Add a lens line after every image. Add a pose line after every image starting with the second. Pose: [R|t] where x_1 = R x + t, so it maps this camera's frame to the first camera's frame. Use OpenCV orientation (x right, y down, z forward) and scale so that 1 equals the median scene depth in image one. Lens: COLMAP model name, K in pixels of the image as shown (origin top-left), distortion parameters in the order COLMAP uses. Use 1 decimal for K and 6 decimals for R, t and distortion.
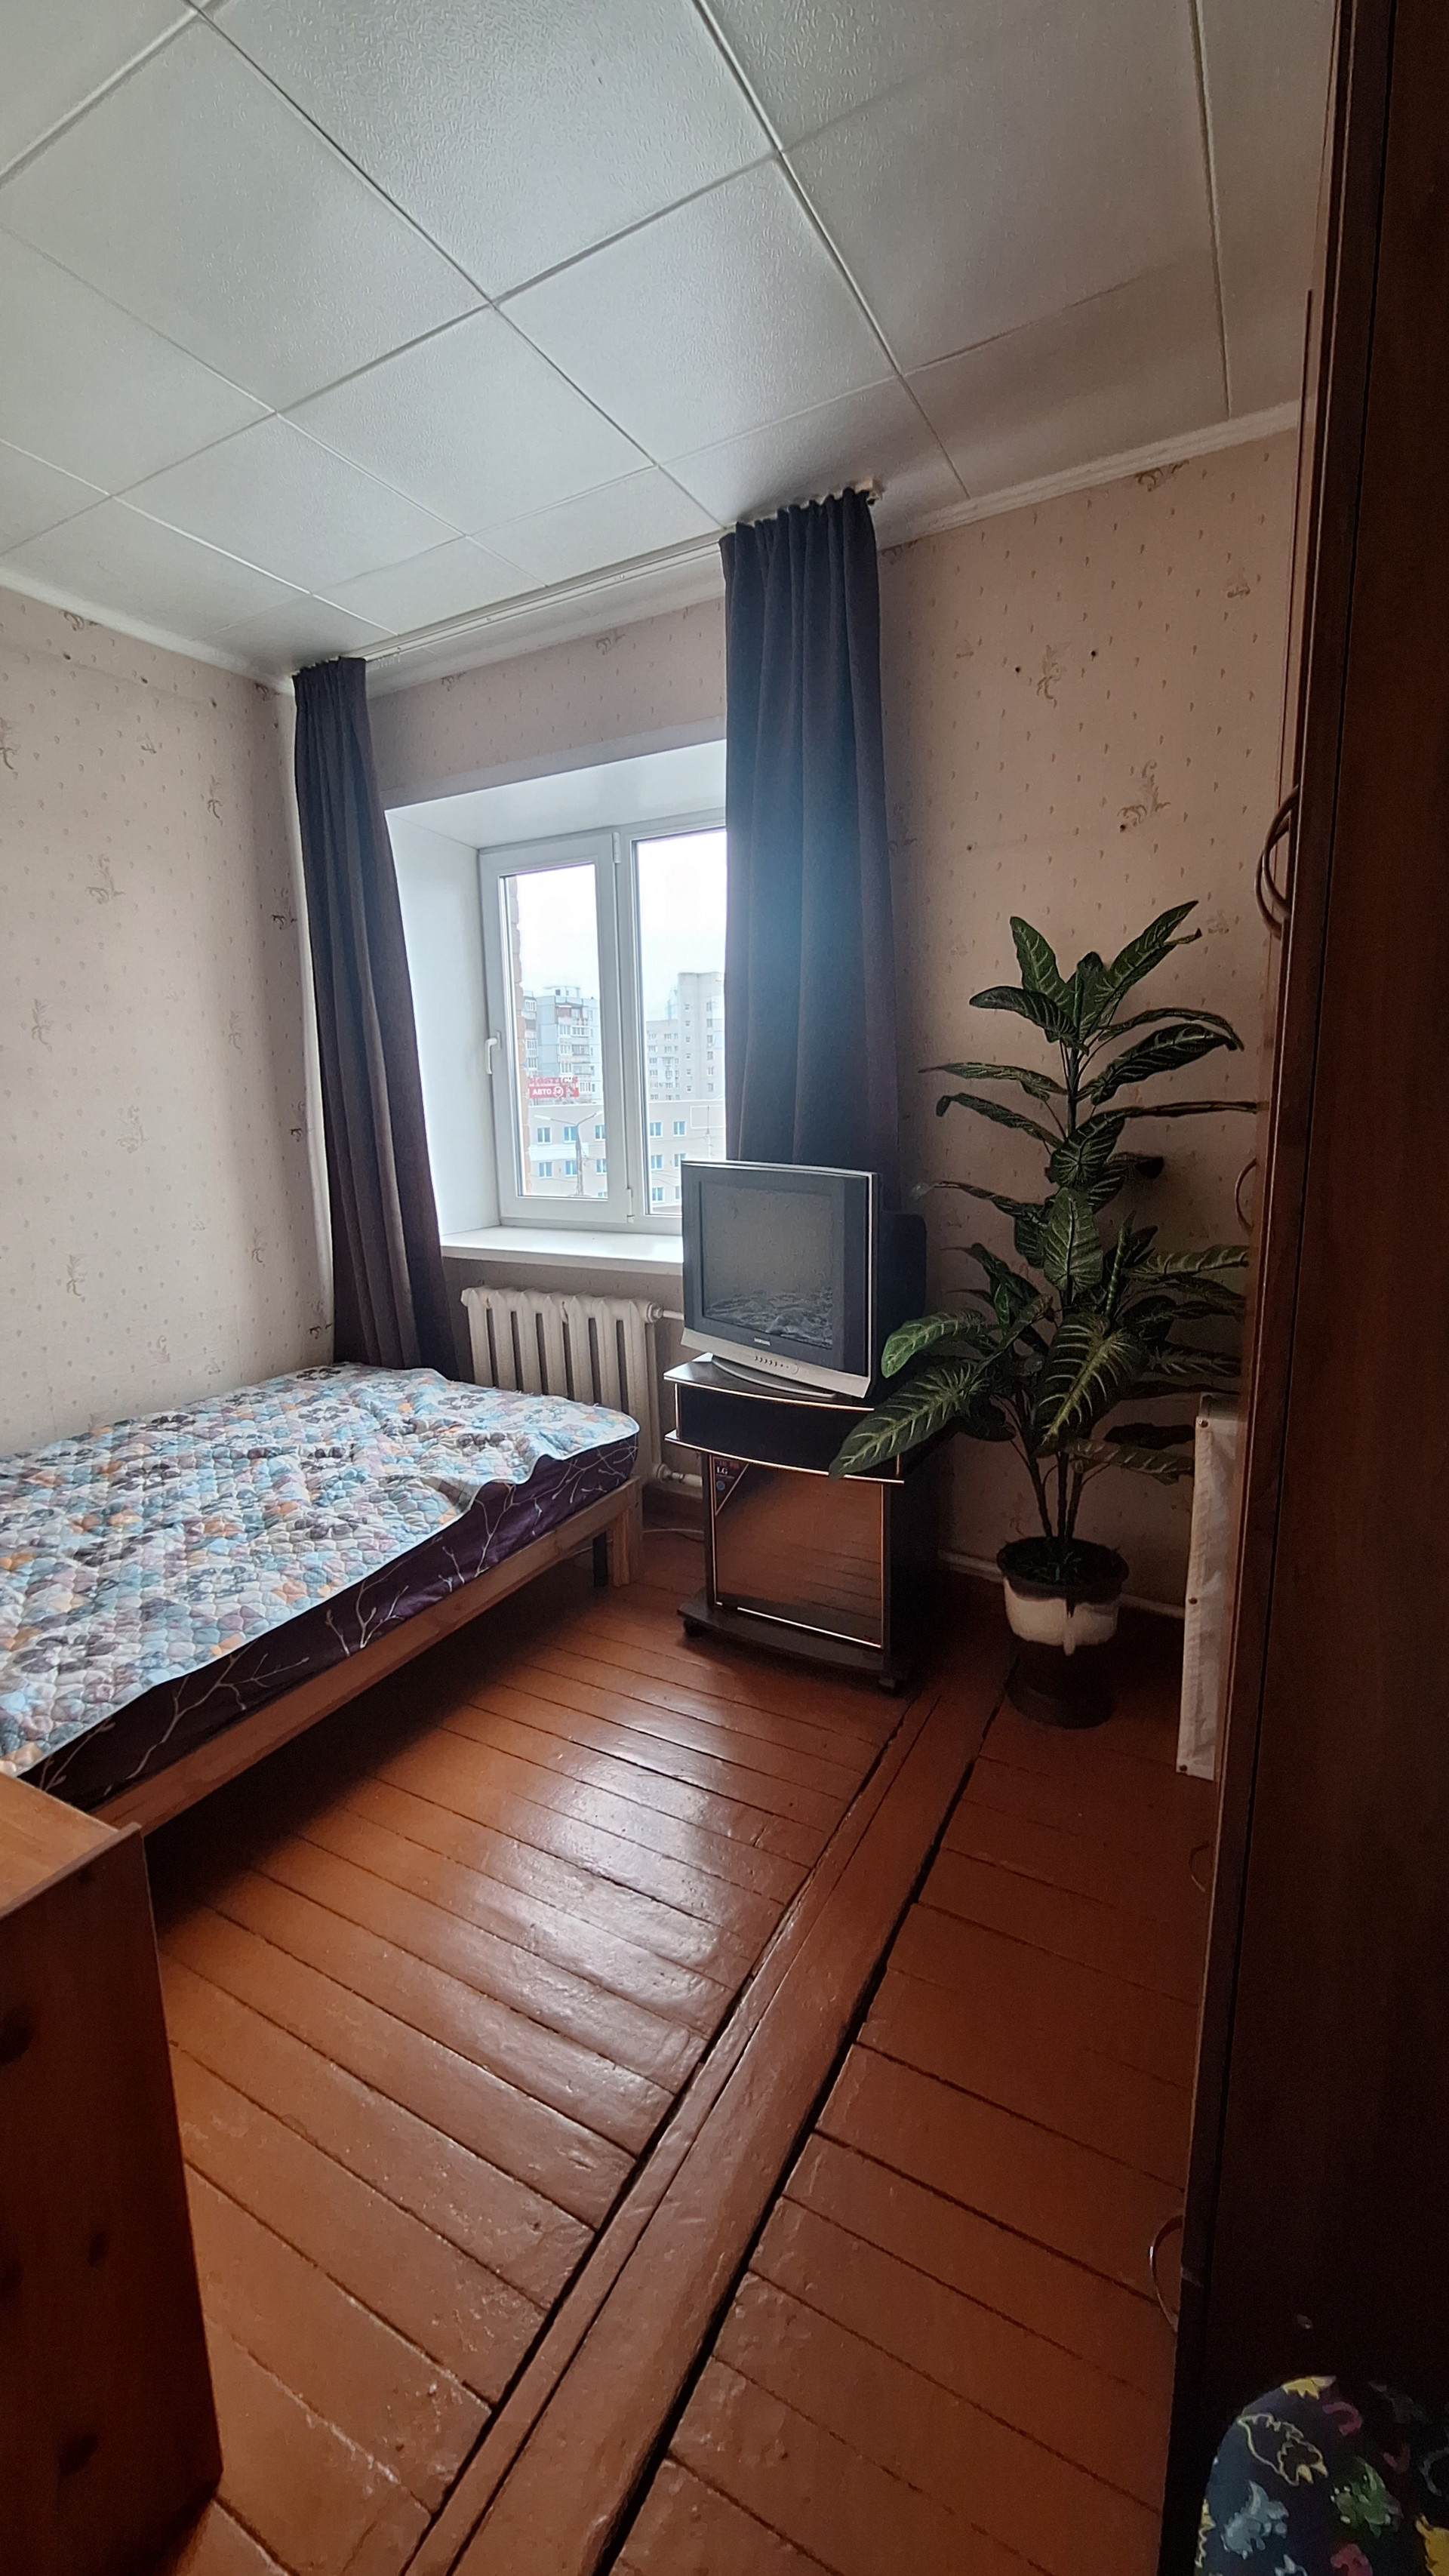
lens RADIAL K [[1025.8, 0, 709.3], [0, 1025.8, 1265.5], [0, 0, 1]] dist [-0.003276, 0.001440]
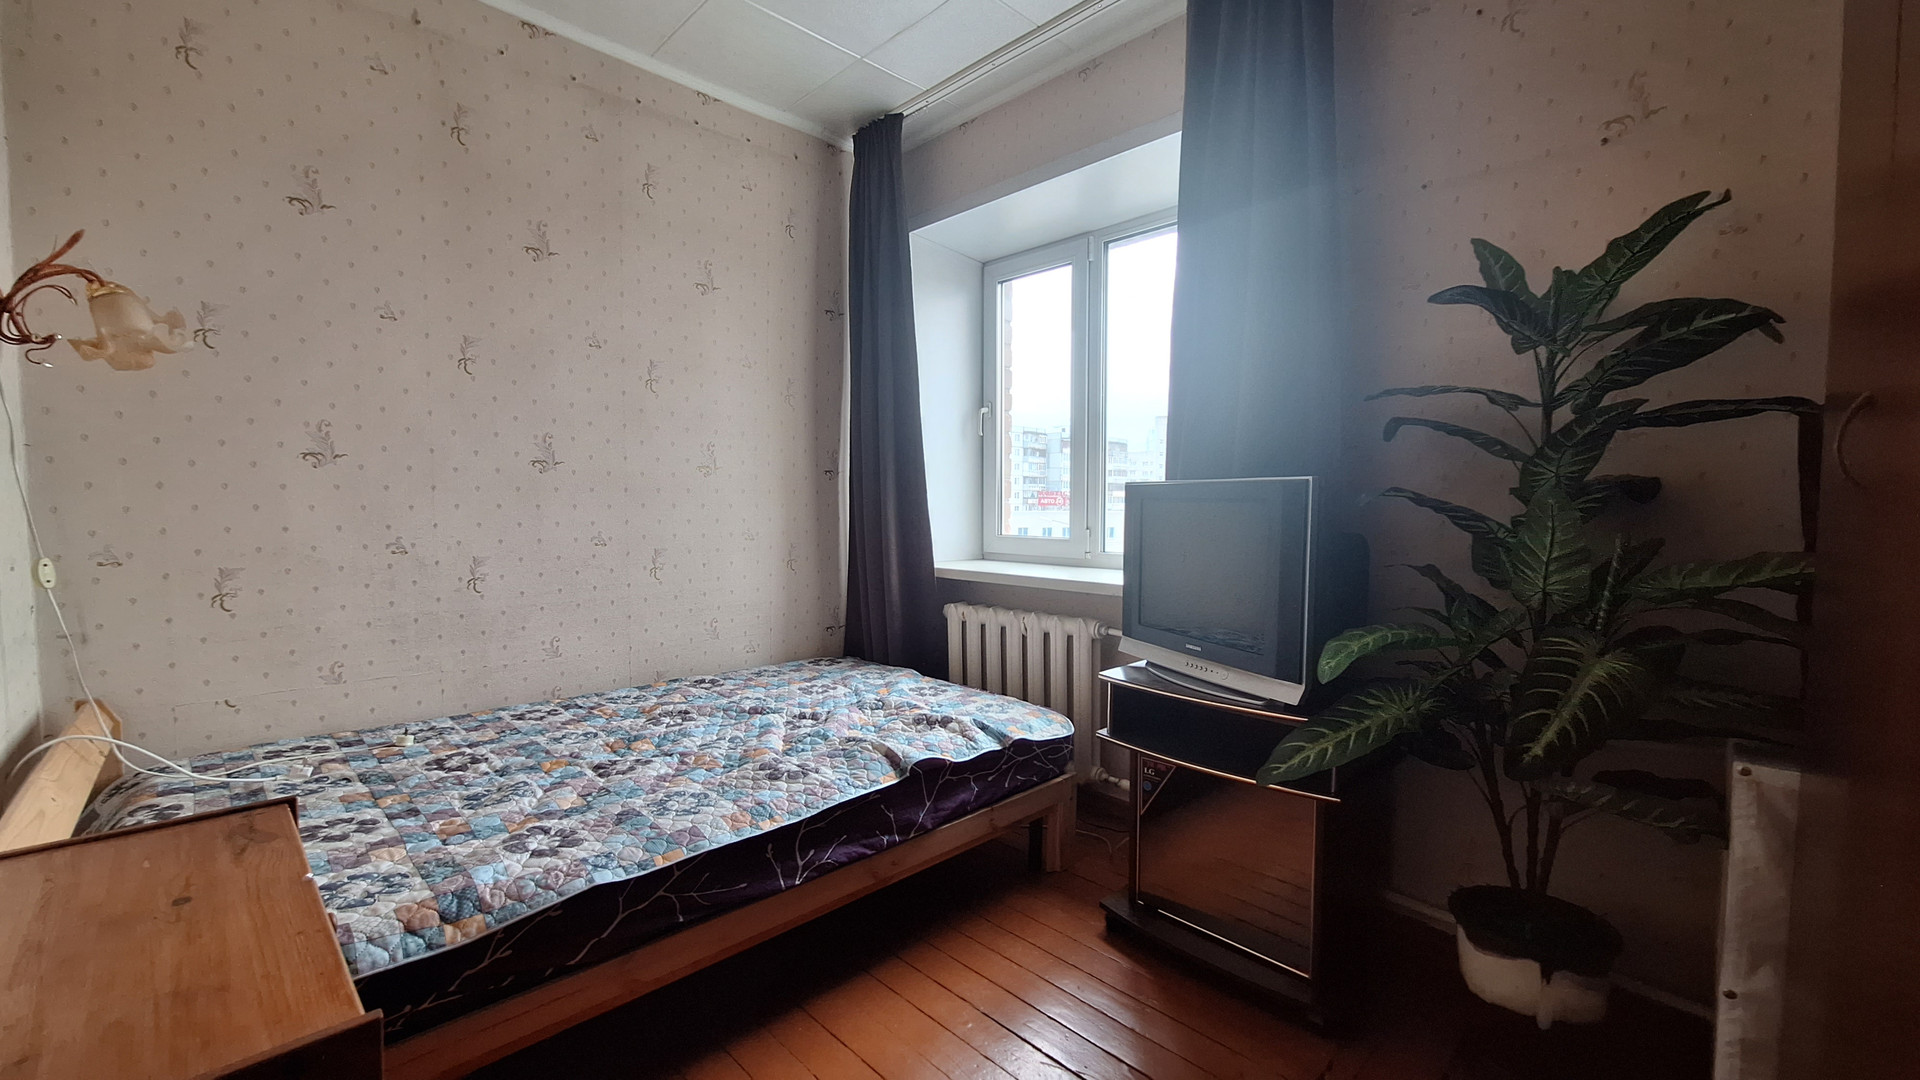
lens RADIAL K [[766.5, 0, 952.2], [0, 766.5, 551.2], [0, 0, 1]] dist [-0.018310, 0.010514]
pose [[0.958372, 0.042093, -0.282403, 0.032104], [-0.073161, 0.992255, -0.100383, 0.075988], [0.275990, 0.116865, 0.954029, 0.191599]]
